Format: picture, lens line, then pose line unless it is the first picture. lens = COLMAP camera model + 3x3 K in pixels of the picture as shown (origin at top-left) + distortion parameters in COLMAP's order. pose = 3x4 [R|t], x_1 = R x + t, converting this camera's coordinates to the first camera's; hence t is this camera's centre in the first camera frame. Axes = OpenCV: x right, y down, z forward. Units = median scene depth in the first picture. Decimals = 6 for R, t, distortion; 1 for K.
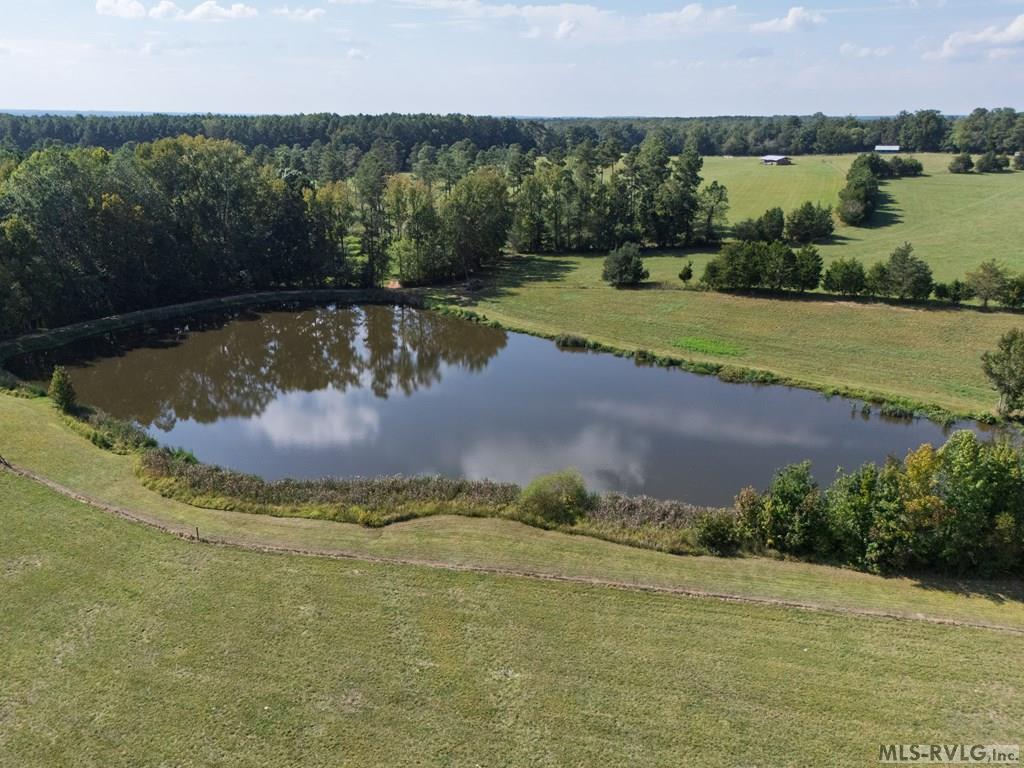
lens RADIAL K [[754.4, 0, 512.0], [0, 754.4, 384.0], [0, 0, 1]] dist [0.003951, 0.003438]
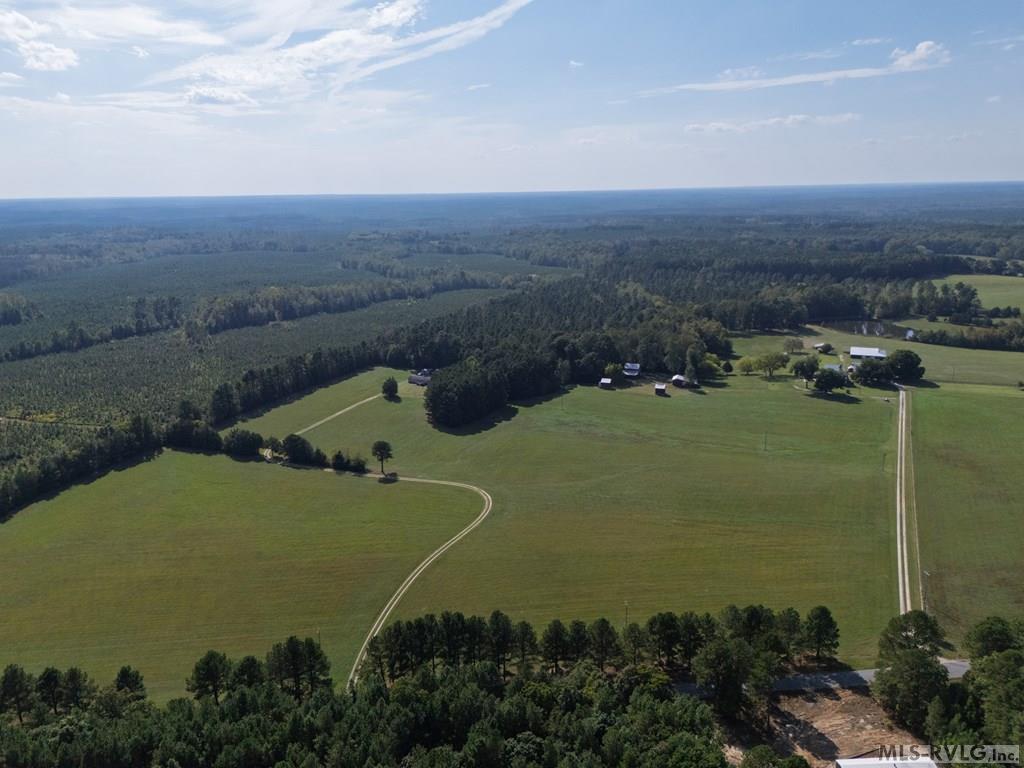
lens RADIAL K [[754.4, 0, 512.0], [0, 754.4, 384.0], [0, 0, 1]] dist [0.003951, 0.003438]
pose [[0.807102, 0.123090, -0.577438, 0.605879], [-0.170661, 0.984915, -0.028587, 0.615332], [0.565209, 0.121619, 0.815934, -3.140741]]
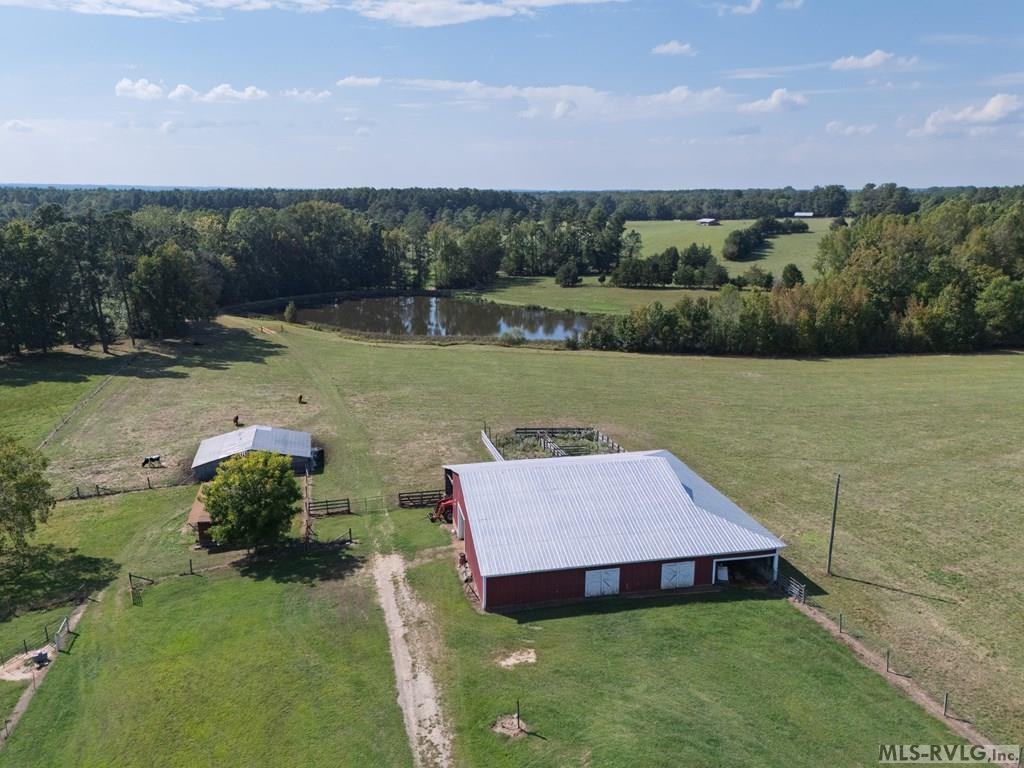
lens RADIAL K [[754.4, 0, 512.0], [0, 754.4, 384.0], [0, 0, 1]] dist [0.003951, 0.003438]
pose [[0.999997, 0.000164, -0.002264, 0.019920], [-0.000363, 0.996080, -0.088452, 0.184635], [0.002241, 0.088452, 0.996078, -0.523331]]
